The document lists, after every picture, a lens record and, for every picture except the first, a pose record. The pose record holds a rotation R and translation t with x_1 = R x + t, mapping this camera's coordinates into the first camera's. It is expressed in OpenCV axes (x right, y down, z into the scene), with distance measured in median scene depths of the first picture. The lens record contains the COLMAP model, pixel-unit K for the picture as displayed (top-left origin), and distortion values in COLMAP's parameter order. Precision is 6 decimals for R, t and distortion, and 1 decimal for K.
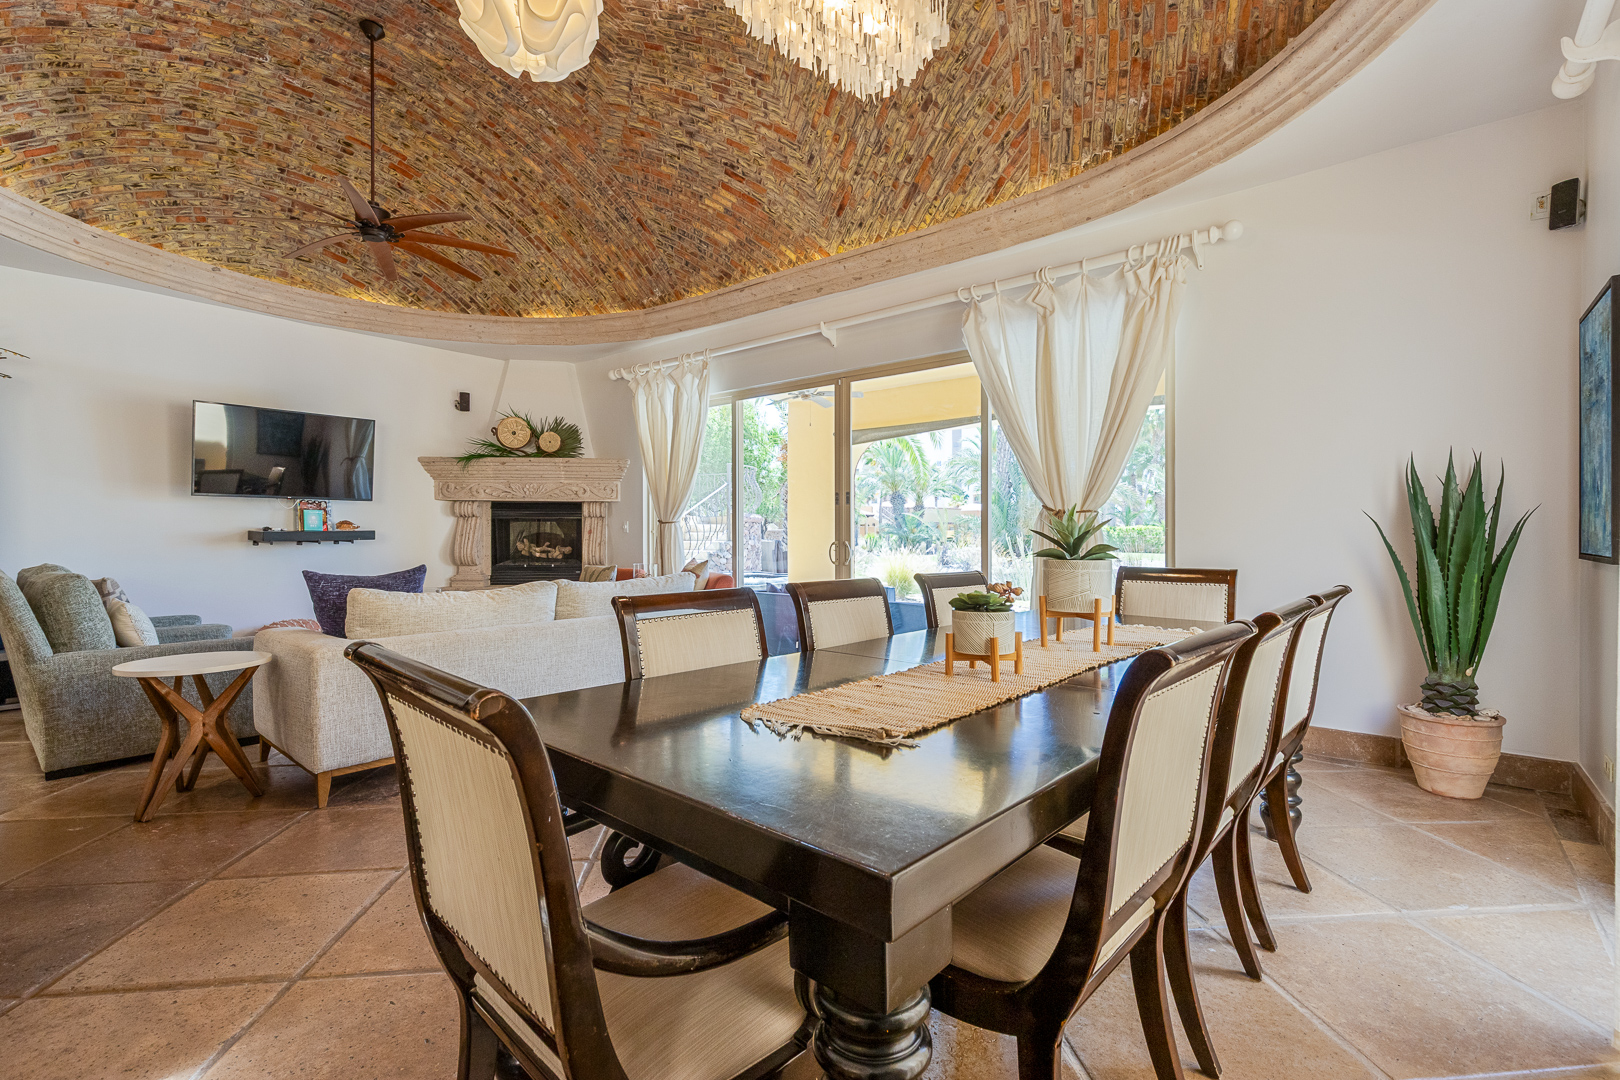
lens RADIAL K [[727.5, 0, 823.1], [0, 727.5, 532.3], [0, 0, 1]] dist [0.007964, -0.001274]
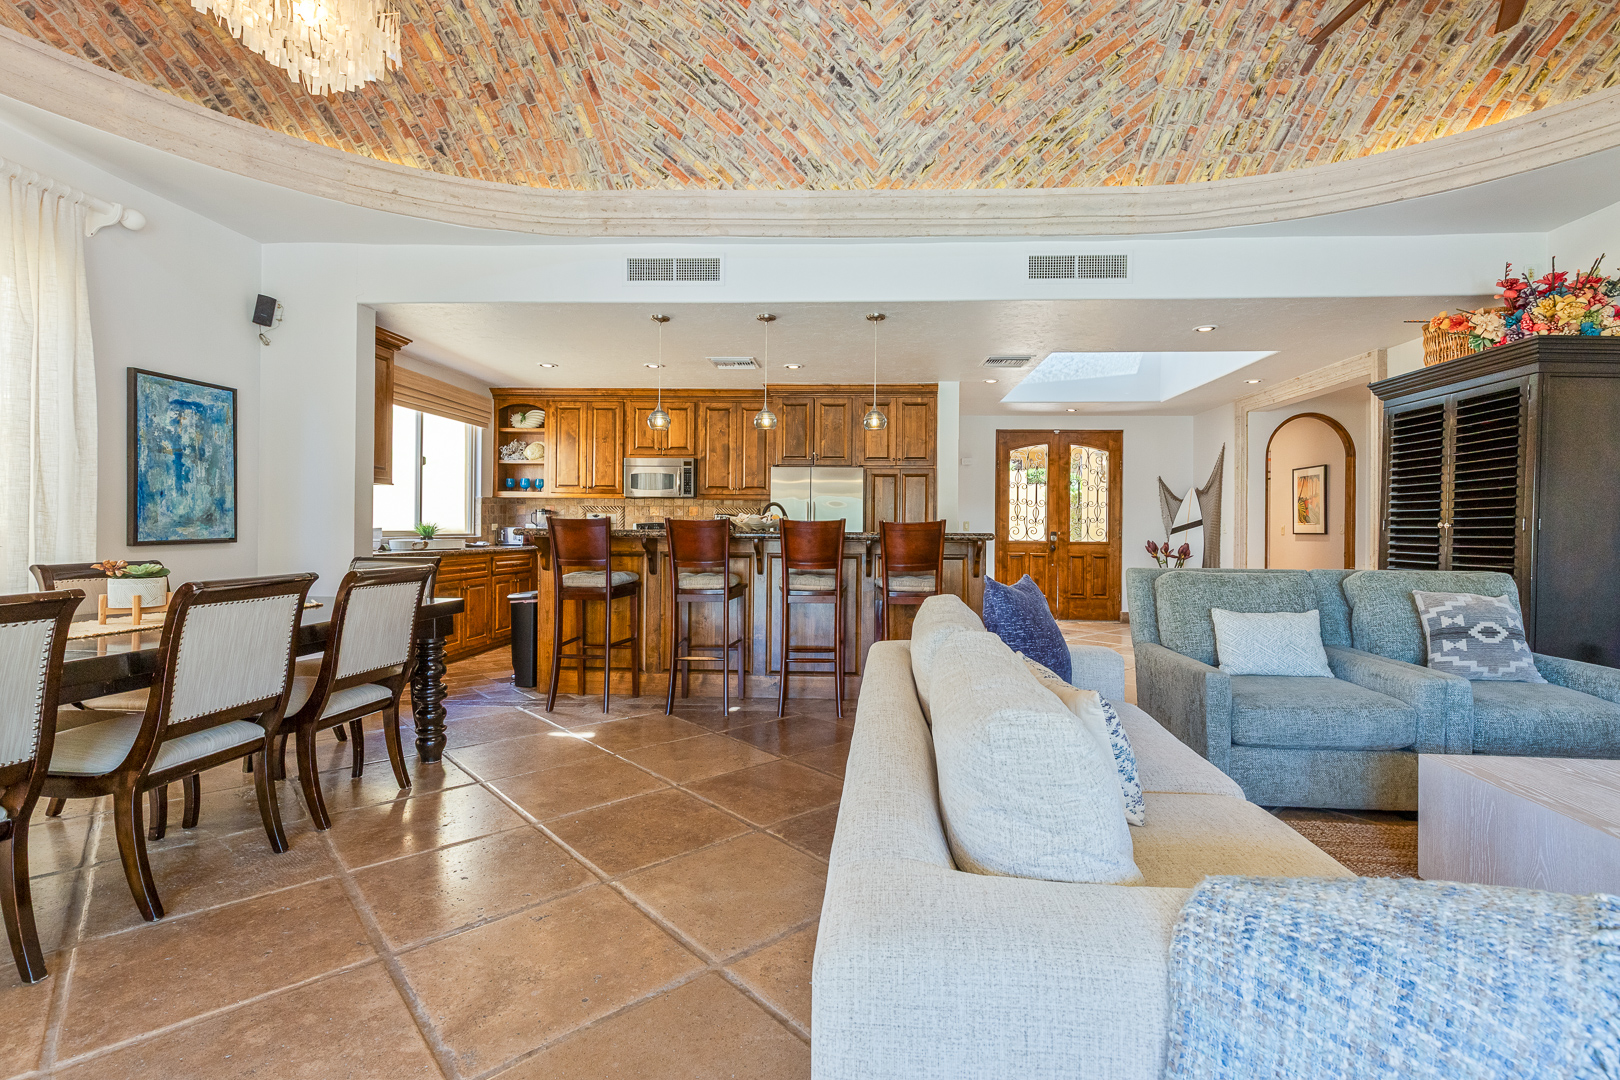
lens RADIAL K [[727.5, 0, 823.1], [0, 727.5, 532.3], [0, 0, 1]] dist [0.007964, -0.001274]
pose [[-0.817743, -0.003535, -0.575573, -0.003644], [-0.004161, 0.999991, -0.000230, 0.000322], [0.575568, 0.002206, -0.817751, 0.879836]]
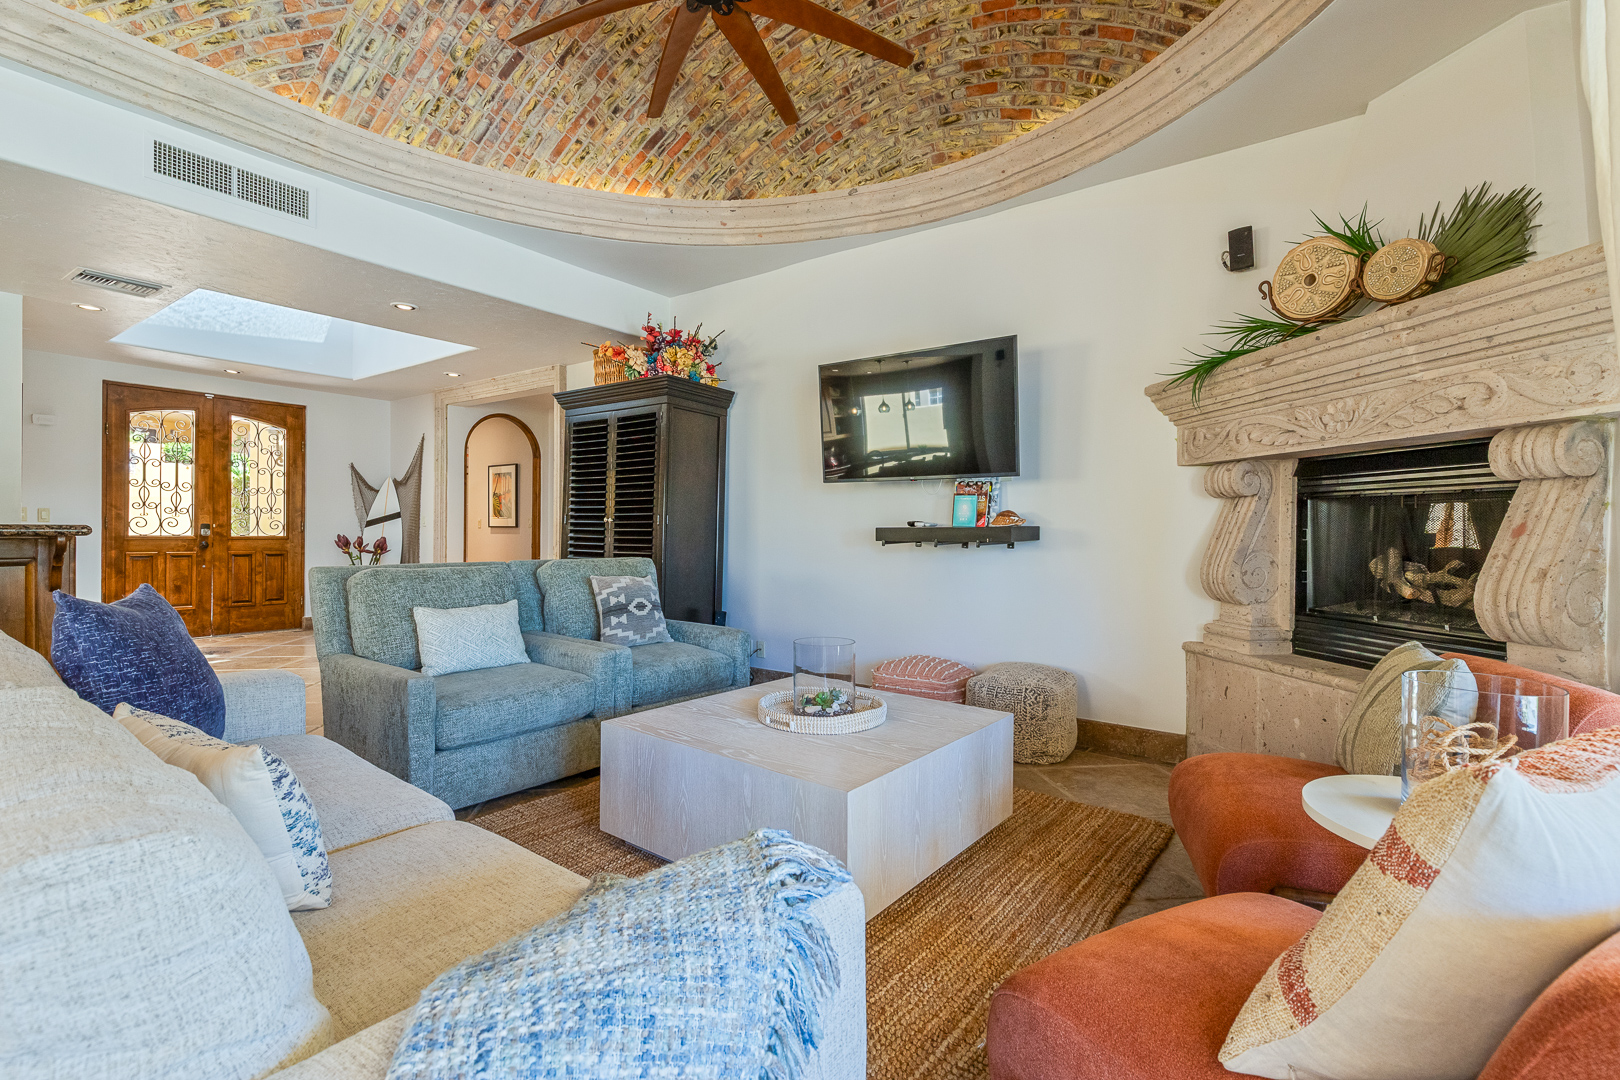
lens RADIAL K [[727.5, 0, 823.1], [0, 727.5, 532.3], [0, 0, 1]] dist [0.007964, -0.001274]
pose [[0.048417, 0.003938, -0.998819, -0.049179], [-0.005426, 0.999979, 0.003680, 0.000861], [0.998812, 0.005242, 0.048437, 0.852929]]
